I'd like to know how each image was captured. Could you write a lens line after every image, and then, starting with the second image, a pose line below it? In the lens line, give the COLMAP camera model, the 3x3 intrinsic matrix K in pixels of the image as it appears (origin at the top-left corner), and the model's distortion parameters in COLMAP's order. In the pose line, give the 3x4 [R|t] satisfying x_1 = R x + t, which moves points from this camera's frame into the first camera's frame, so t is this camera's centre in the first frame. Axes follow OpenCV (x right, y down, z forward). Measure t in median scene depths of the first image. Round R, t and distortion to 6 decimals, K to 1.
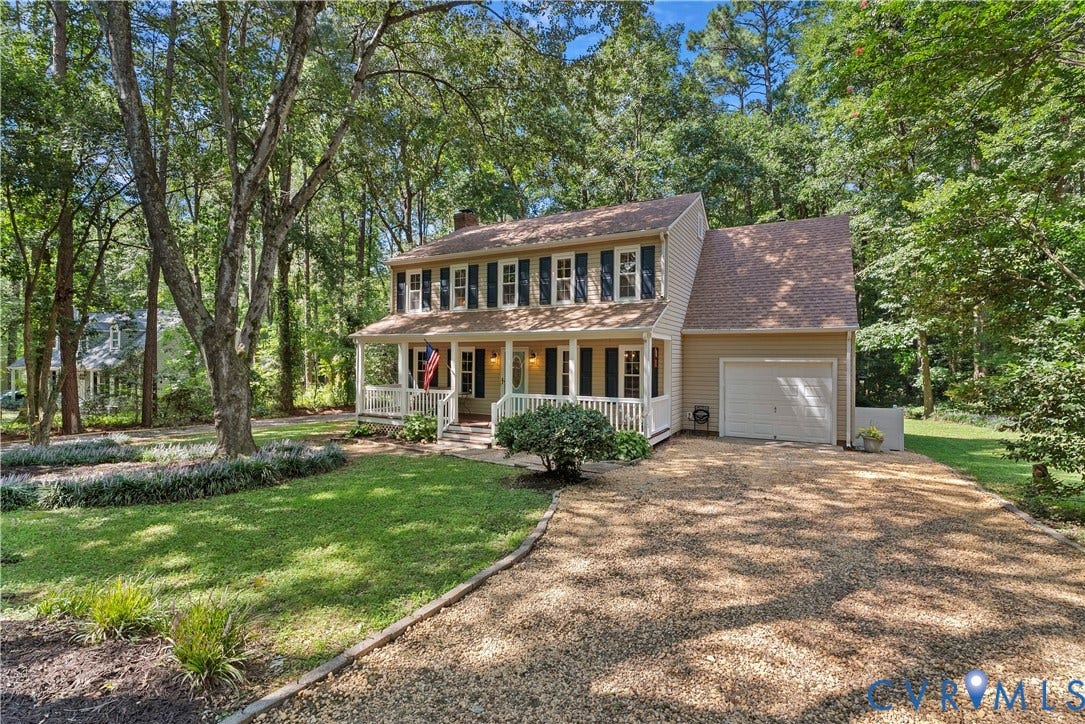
lens RADIAL K [[497.5, 0, 547.1], [0, 497.5, 358.5], [0, 0, 1]] dist [-0.002717, 0.000835]
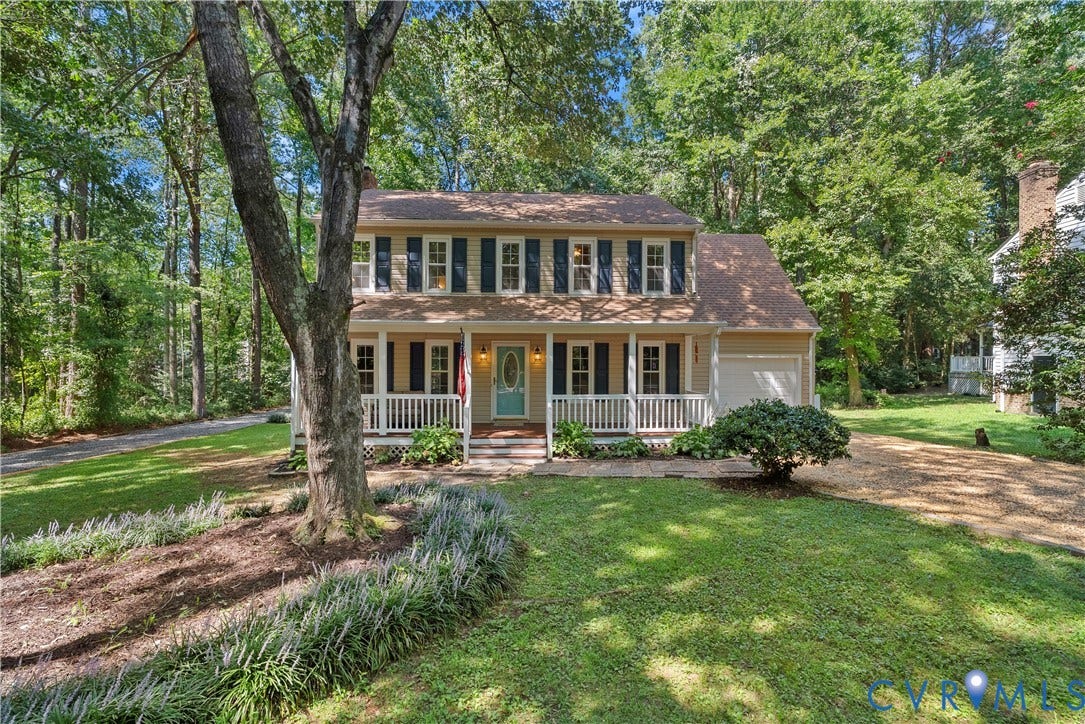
lens RADIAL K [[497.5, 0, 547.1], [0, 497.5, 358.5], [0, 0, 1]] dist [-0.002717, 0.000835]
pose [[0.860455, -0.002612, 0.509520, -0.478484], [-0.002650, 0.999950, 0.009602, -0.000589], [-0.509520, -0.009612, 0.860405, 0.249296]]
